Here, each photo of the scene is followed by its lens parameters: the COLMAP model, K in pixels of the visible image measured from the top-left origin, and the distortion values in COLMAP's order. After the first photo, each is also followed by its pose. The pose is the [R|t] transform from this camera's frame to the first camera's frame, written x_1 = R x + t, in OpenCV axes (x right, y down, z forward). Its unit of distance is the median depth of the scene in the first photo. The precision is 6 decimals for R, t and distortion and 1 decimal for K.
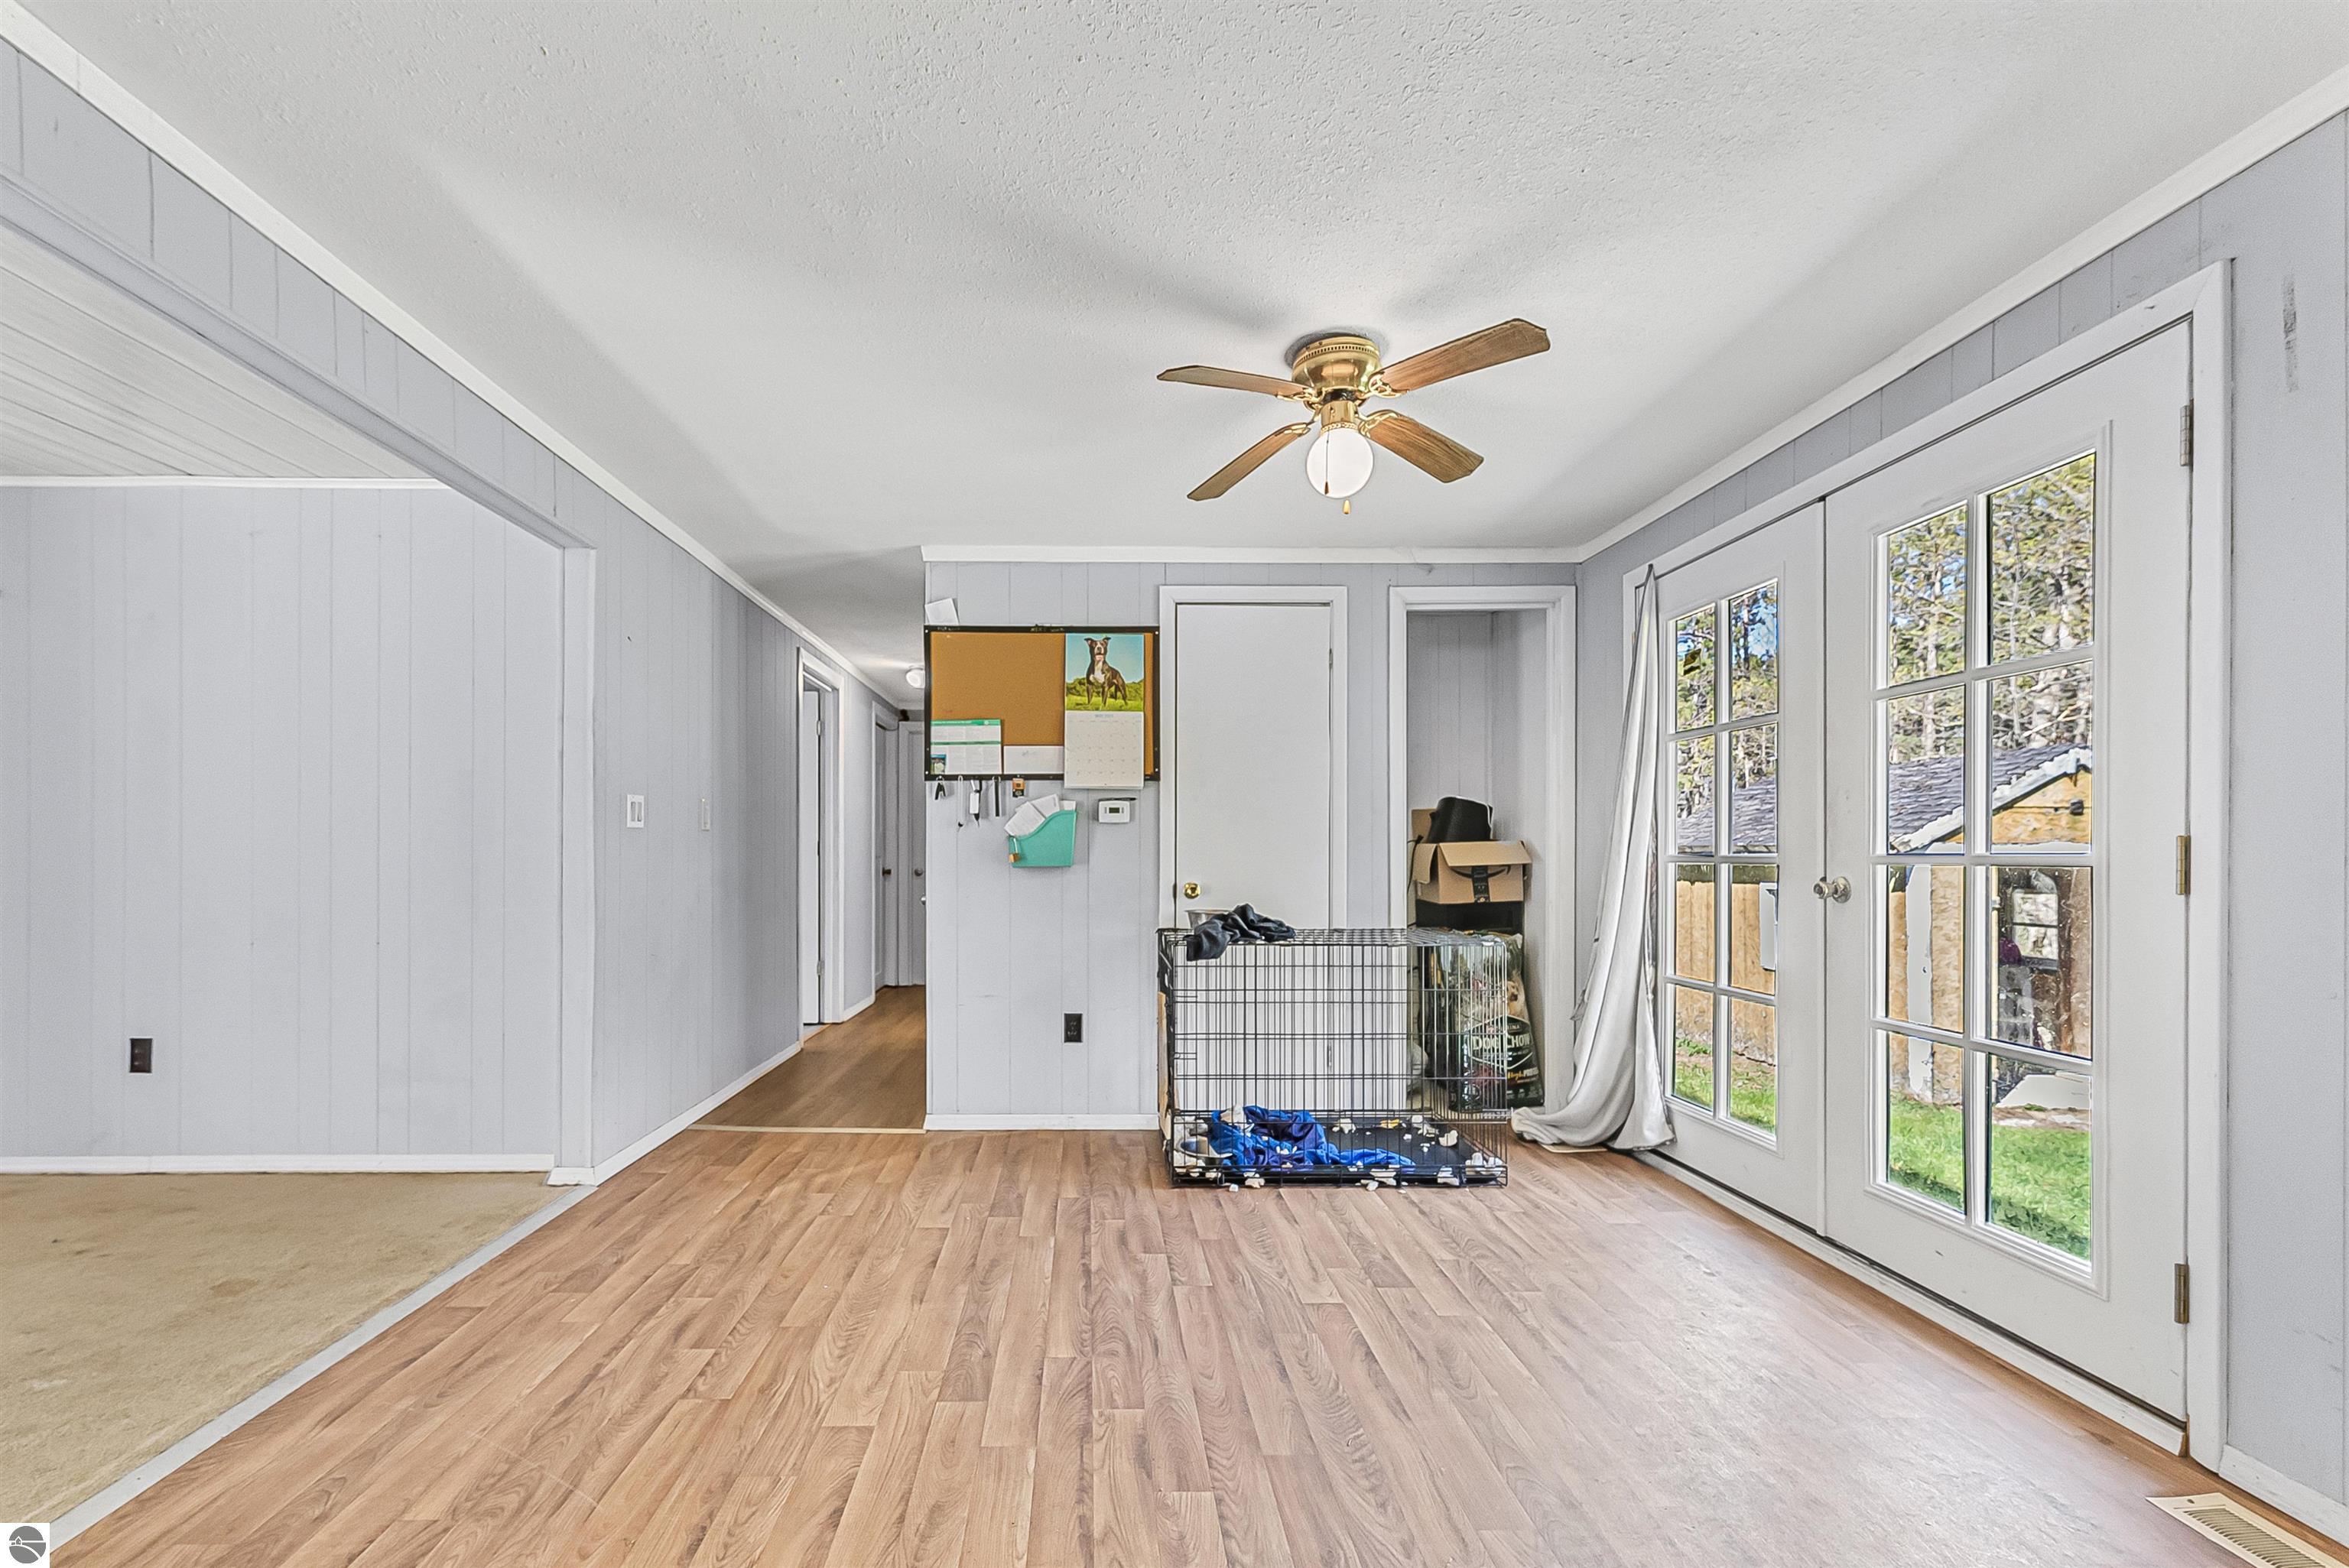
lens RADIAL K [[978.7, 0, 1173.1], [0, 978.7, 788.1], [0, 0, 1]] dist [-0.001878, -0.000156]
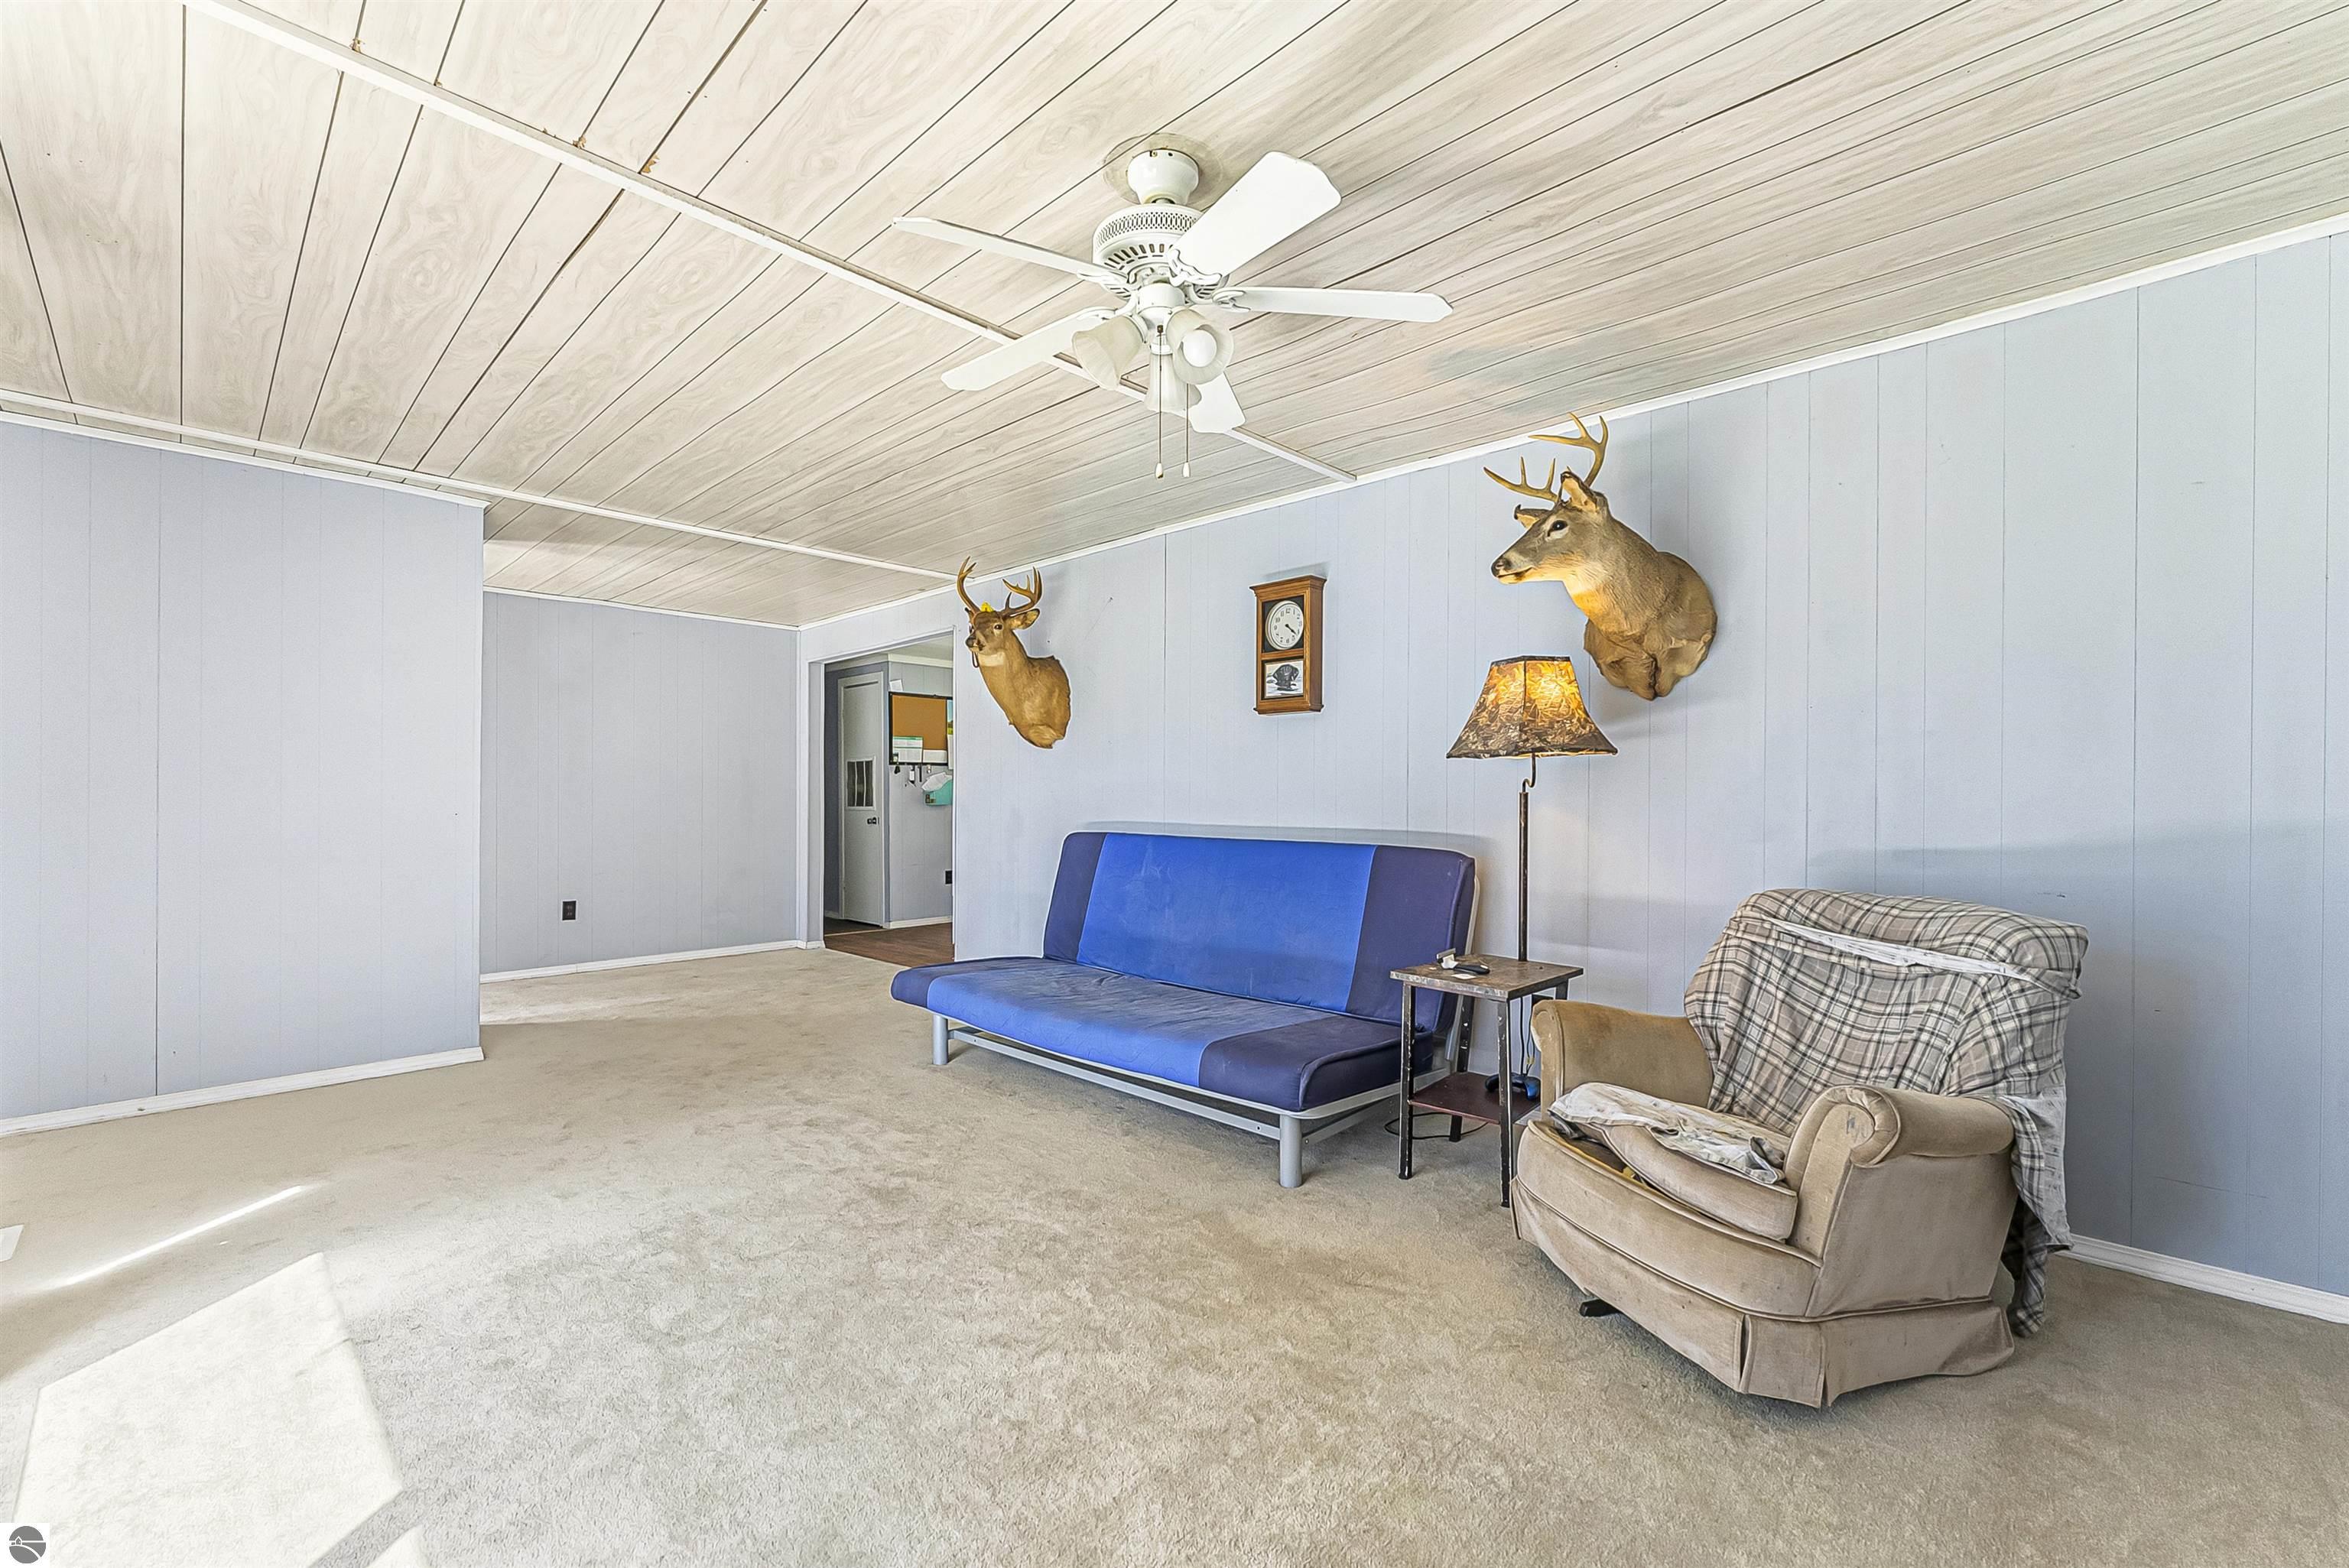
lens RADIAL K [[978.7, 0, 1172.9], [0, 978.7, 783.2], [0, 0, 1]] dist [-0.001878, -0.000156]
pose [[0.693650, 0.000469, 0.720312, -1.355853], [-0.000458, 1.000000, -0.000211, 0.031846], [-0.720312, -0.000184, 0.693650, -0.911385]]
